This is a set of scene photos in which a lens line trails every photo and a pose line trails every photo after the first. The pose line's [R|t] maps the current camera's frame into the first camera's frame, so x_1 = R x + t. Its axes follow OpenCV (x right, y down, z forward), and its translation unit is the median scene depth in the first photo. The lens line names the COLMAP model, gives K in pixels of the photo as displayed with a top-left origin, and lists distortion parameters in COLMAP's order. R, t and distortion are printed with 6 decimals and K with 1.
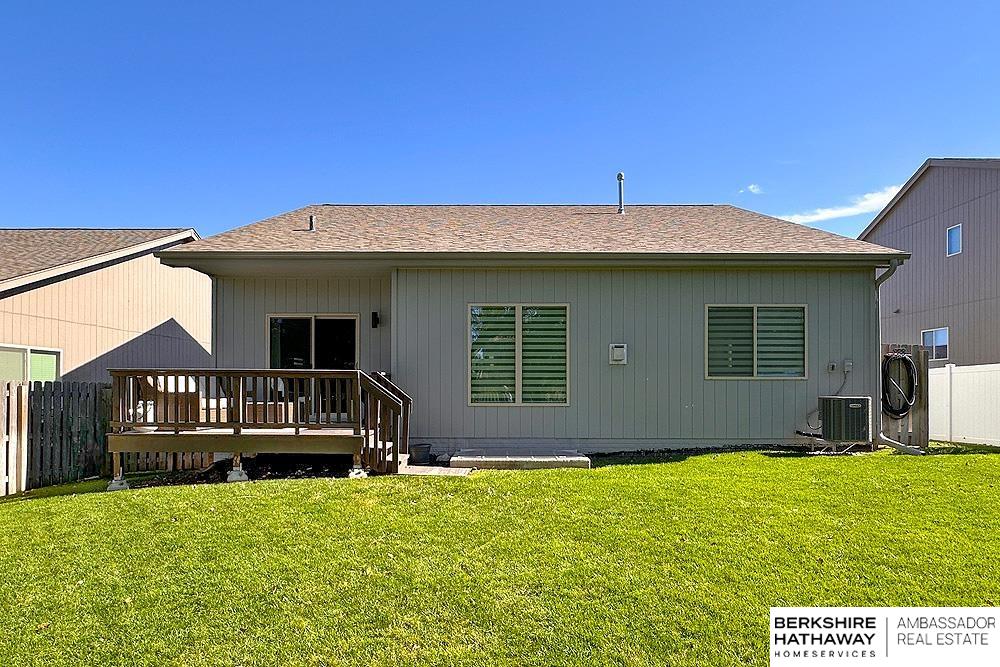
lens RADIAL K [[576.2, 0, 499.4], [0, 576.2, 339.5], [0, 0, 1]] dist [-0.001771, 0.000033]
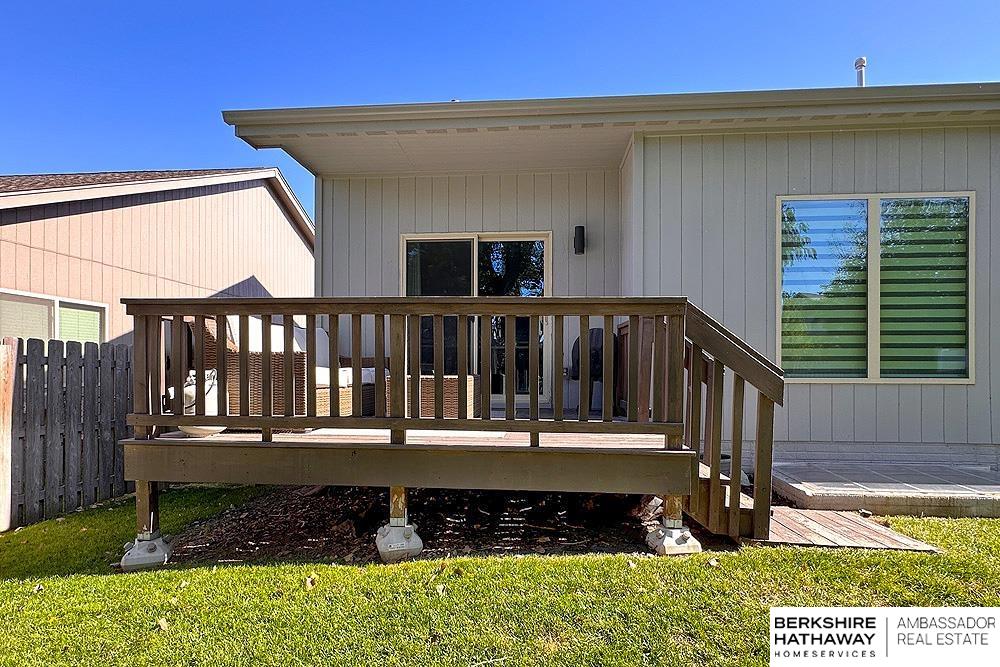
lens RADIAL K [[509.2, 0, 500.7], [0, 509.2, 328.2], [0, 0, 1]] dist [0.000993, -0.001436]
pose [[0.998005, -0.004010, -0.063000, -0.345086], [0.004334, 0.999978, 0.005006, 0.071636], [0.062979, -0.005269, 0.998001, 0.600959]]
